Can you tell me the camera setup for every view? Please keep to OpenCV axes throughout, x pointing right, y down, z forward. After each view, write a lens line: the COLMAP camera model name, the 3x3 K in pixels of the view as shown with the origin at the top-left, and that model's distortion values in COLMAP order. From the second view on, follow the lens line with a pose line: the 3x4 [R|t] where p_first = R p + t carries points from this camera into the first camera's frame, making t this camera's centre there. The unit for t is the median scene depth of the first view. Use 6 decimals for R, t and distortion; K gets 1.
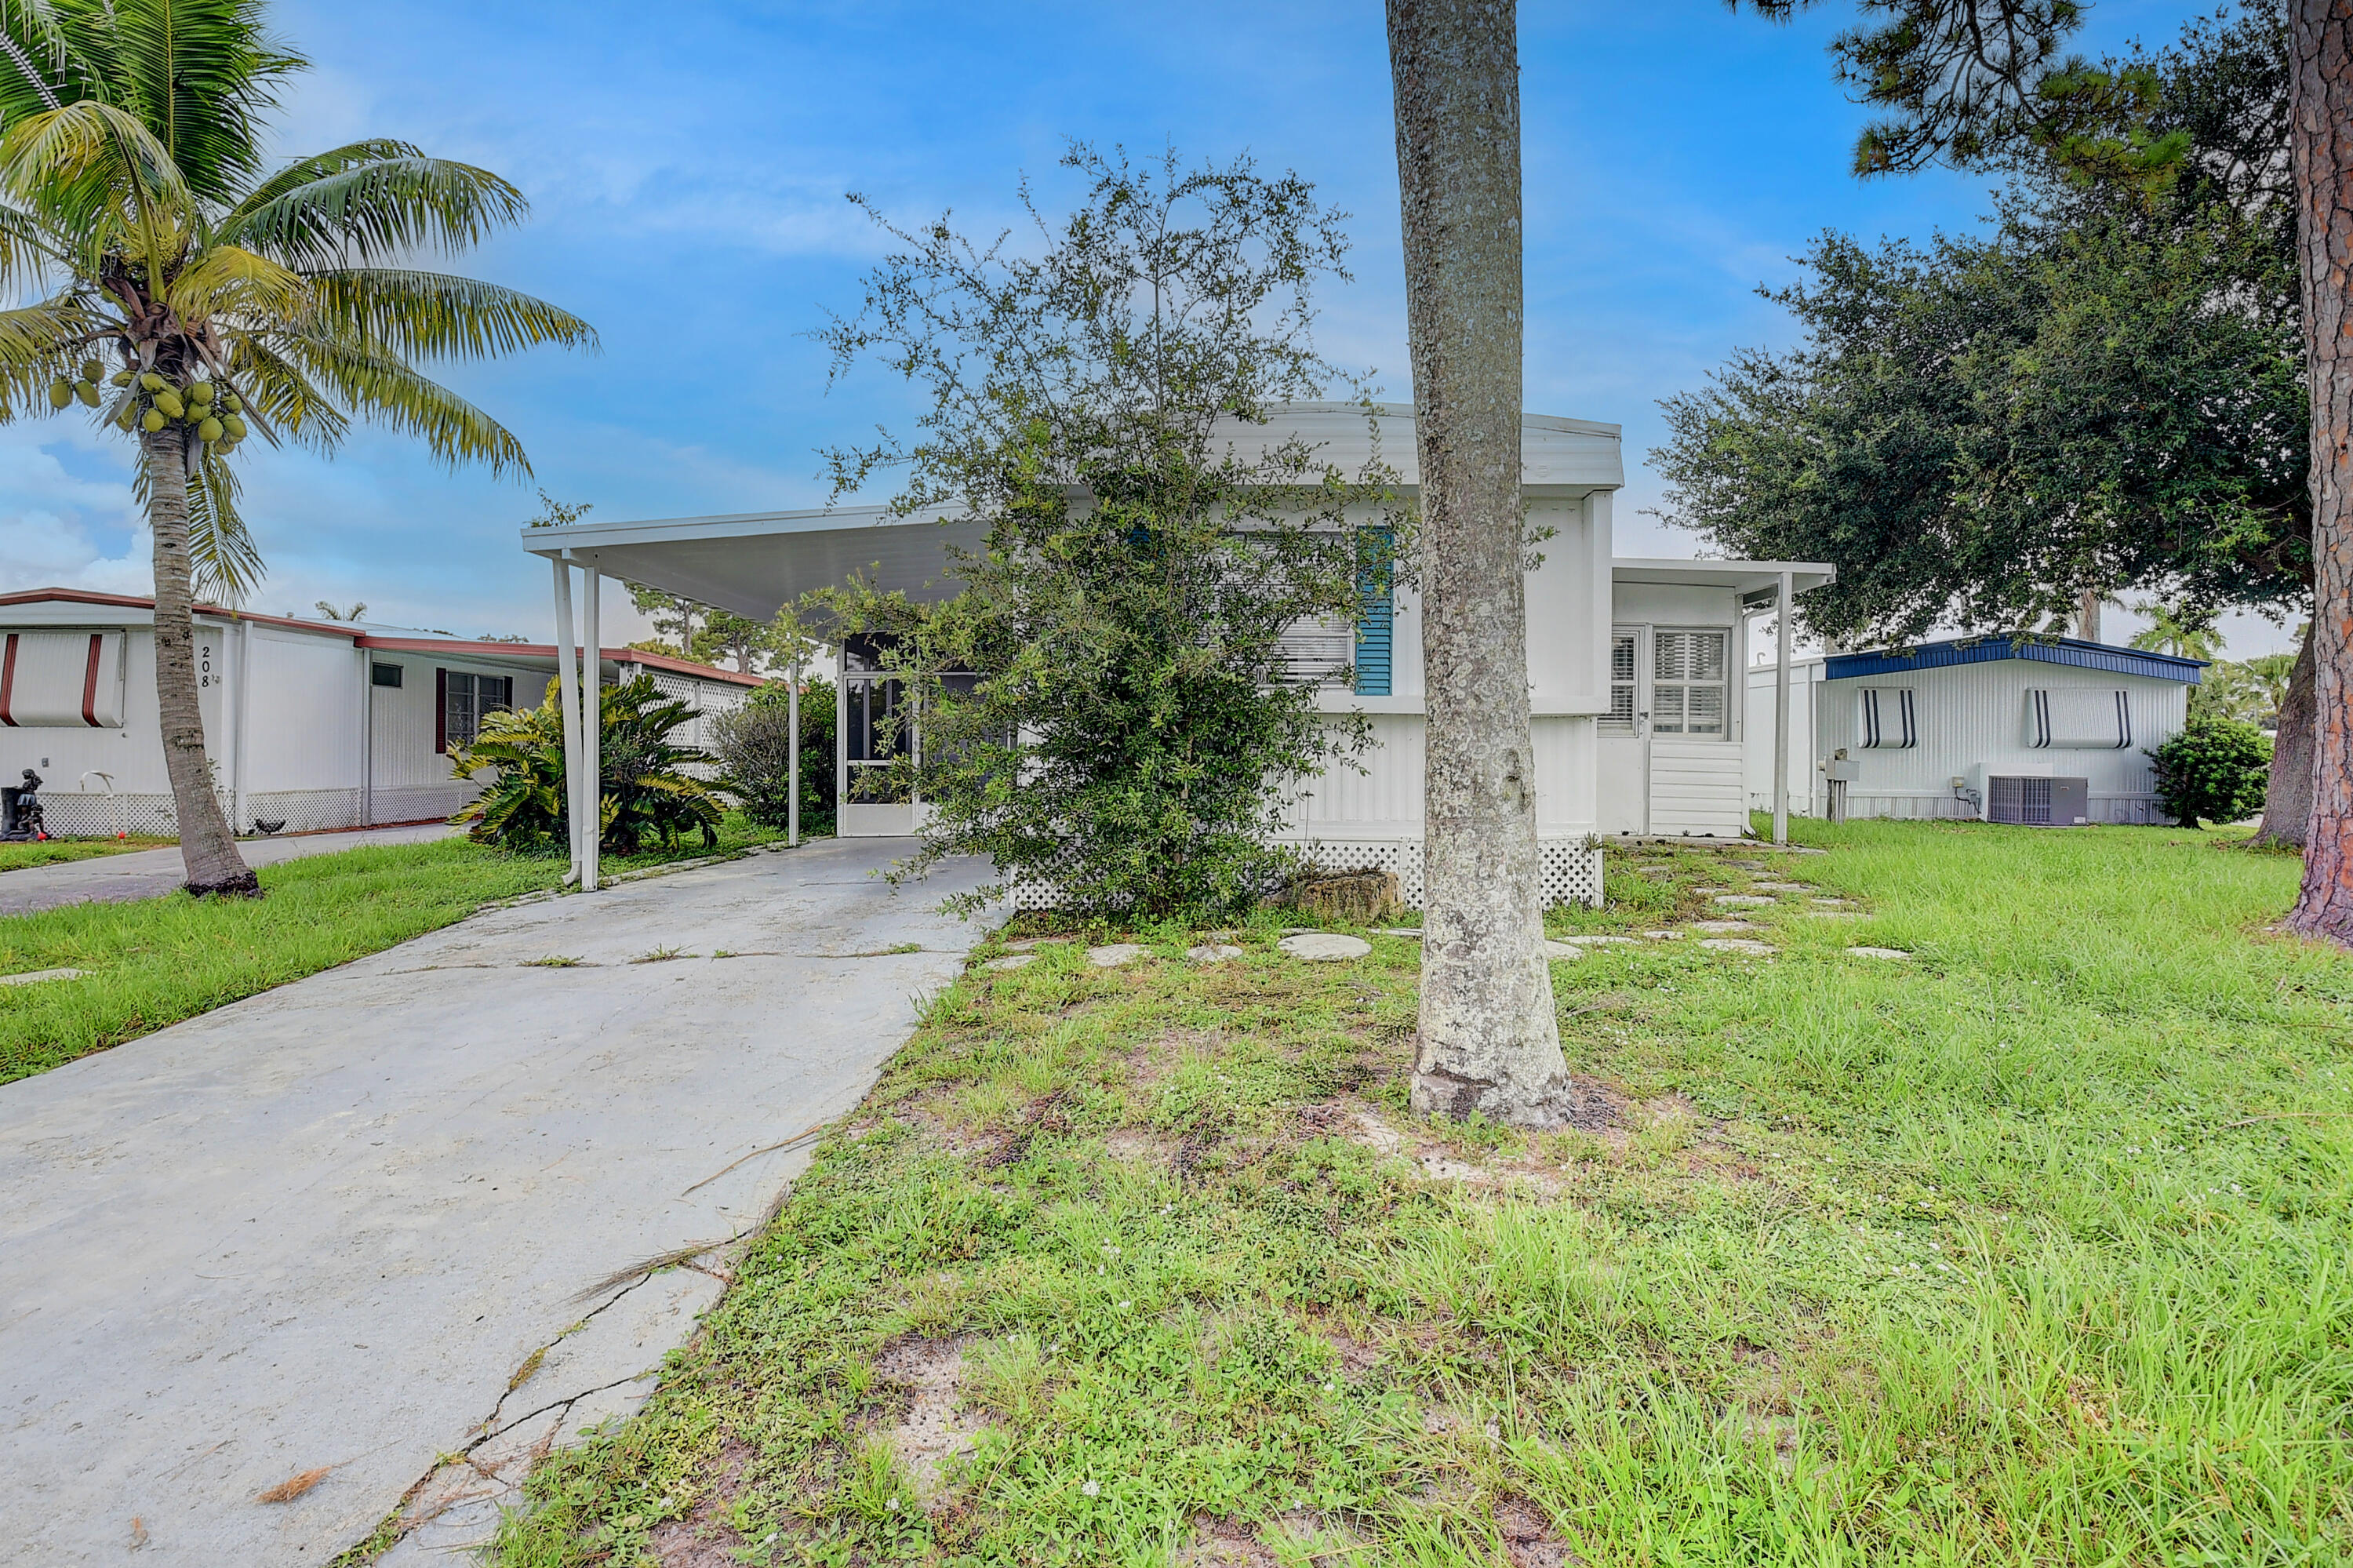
lens RADIAL K [[1080.4, 0, 1176.5], [0, 1080.4, 784.0], [0, 0, 1]] dist [0.028937, -0.028339]
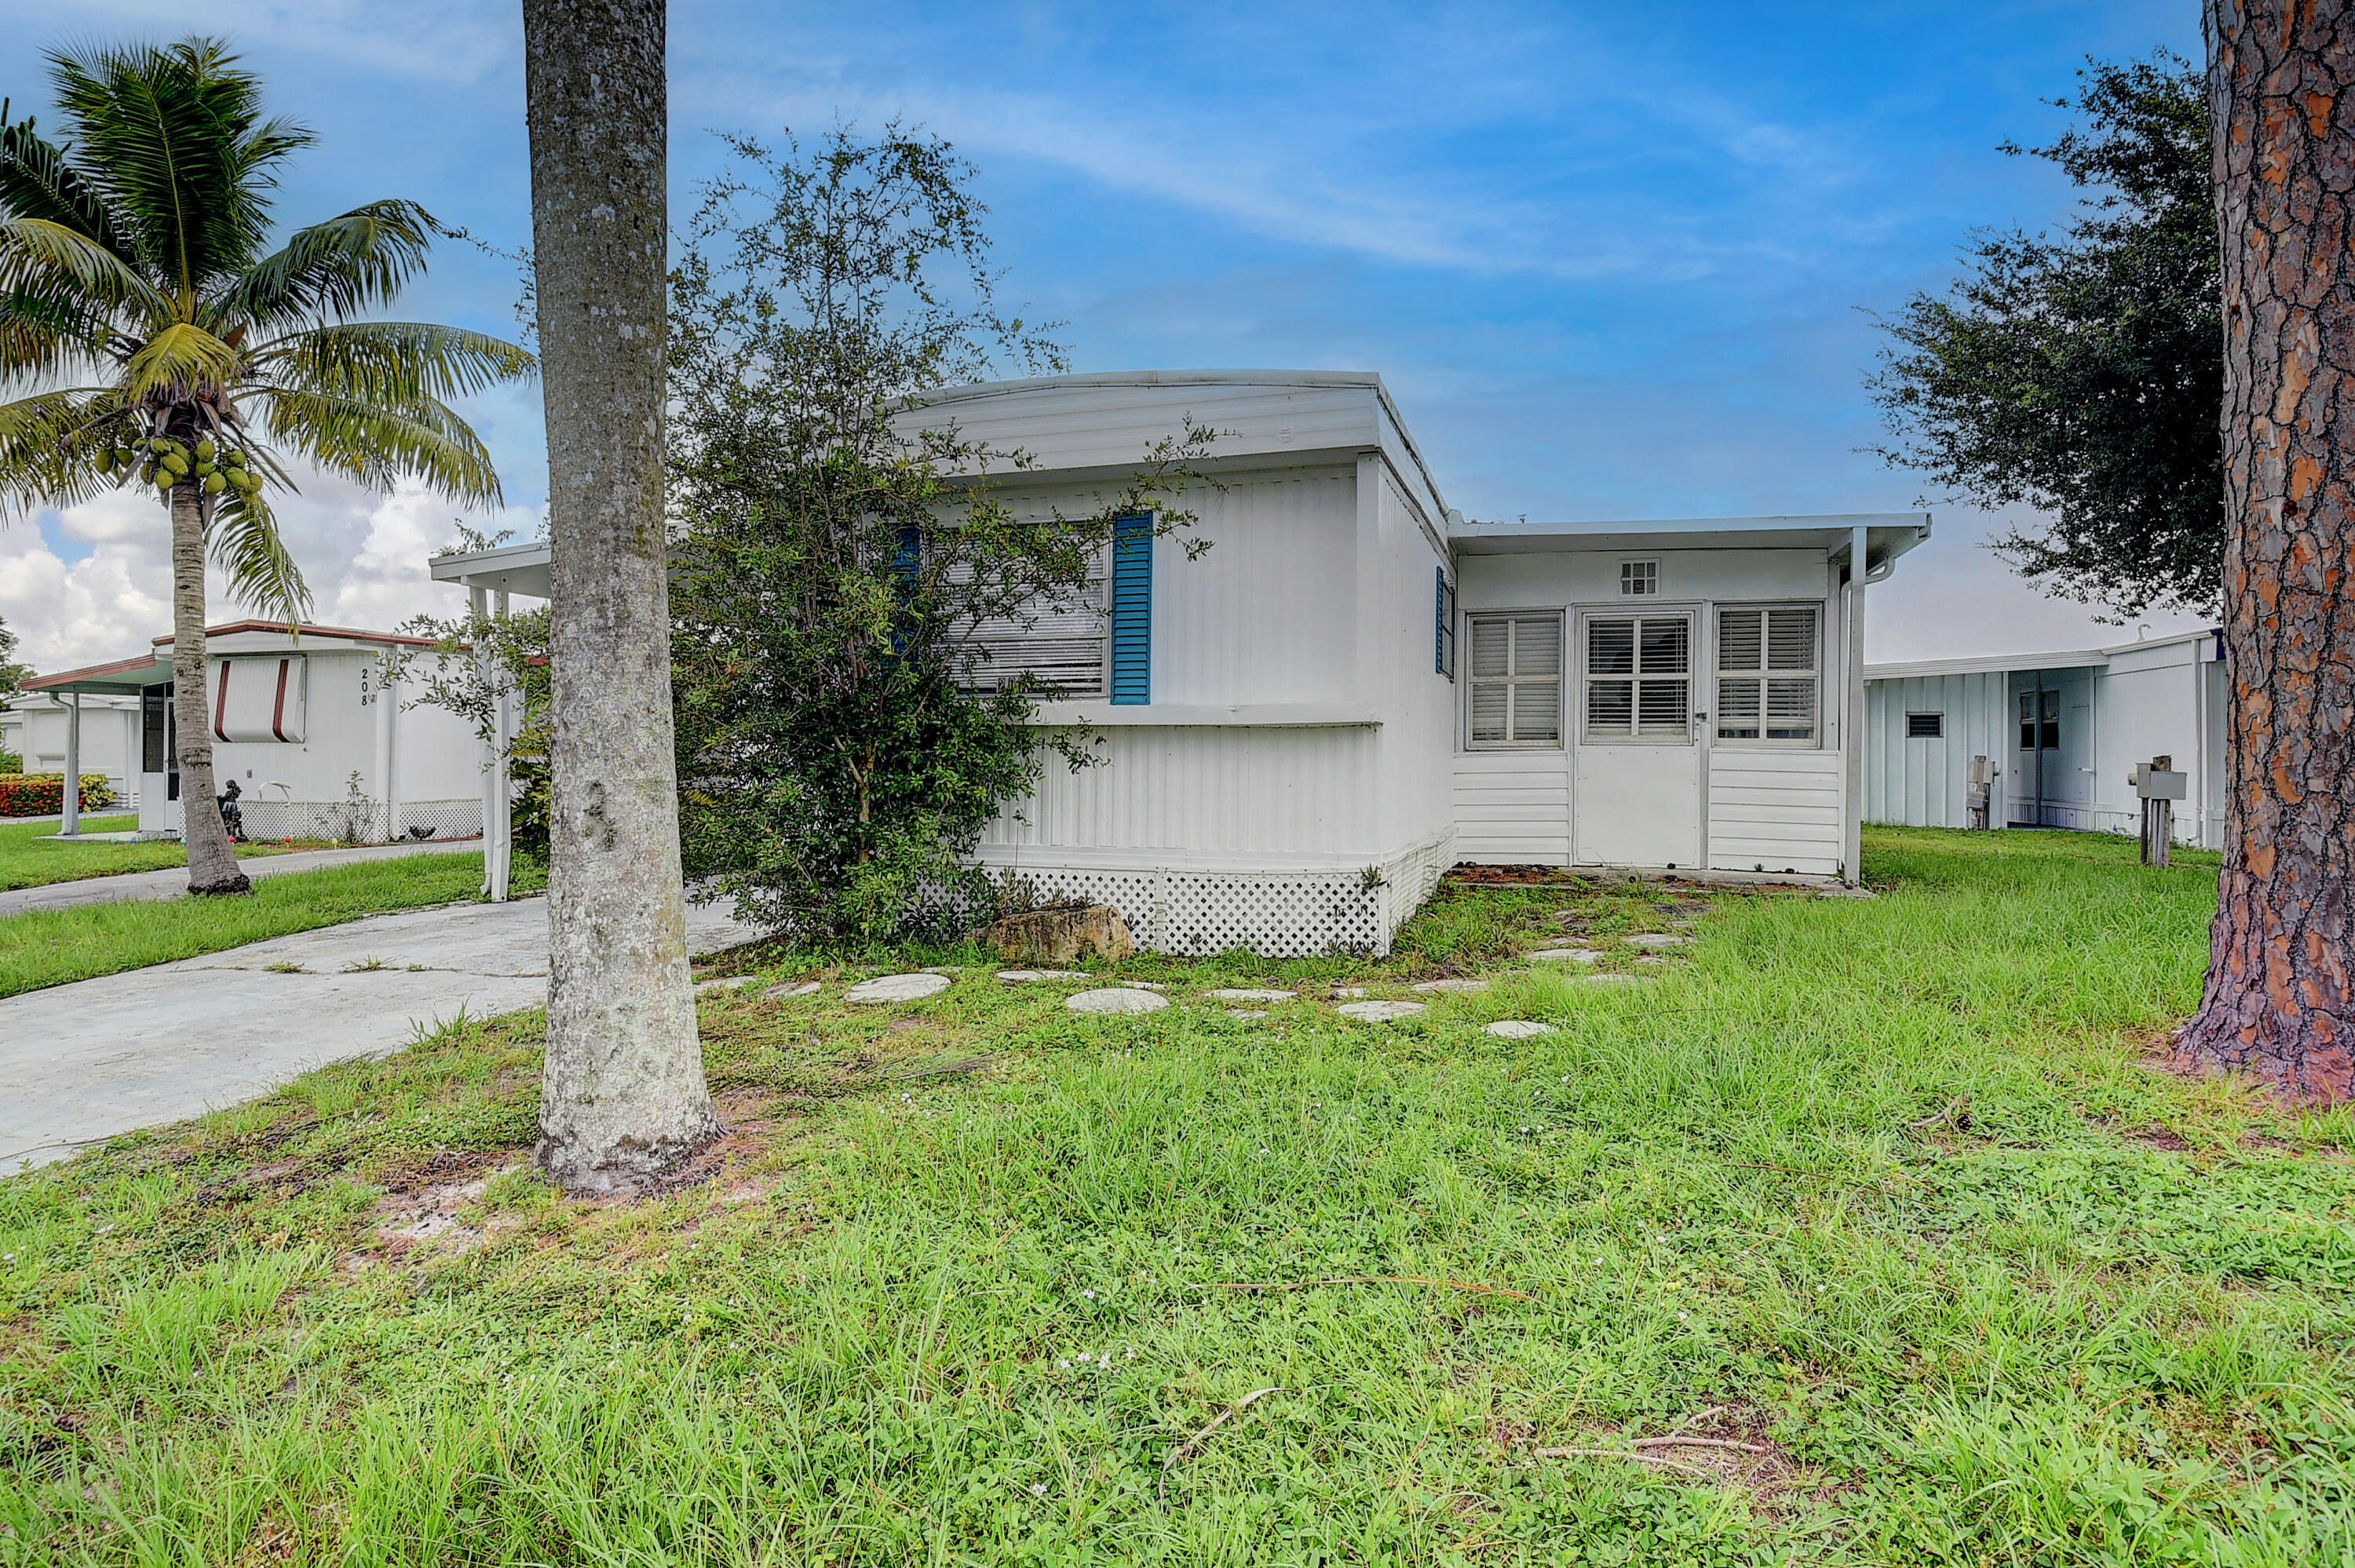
lens RADIAL K [[1231.7, 0, 1282.1], [0, 1231.7, 784.7], [0, 0, 1]] dist [0.039377, -0.039415]
pose [[0.961090, 0.003143, -0.276219, 0.545249], [-0.004383, 0.999983, -0.003871, -0.012788], [0.276202, 0.004931, 0.961087, 0.068980]]
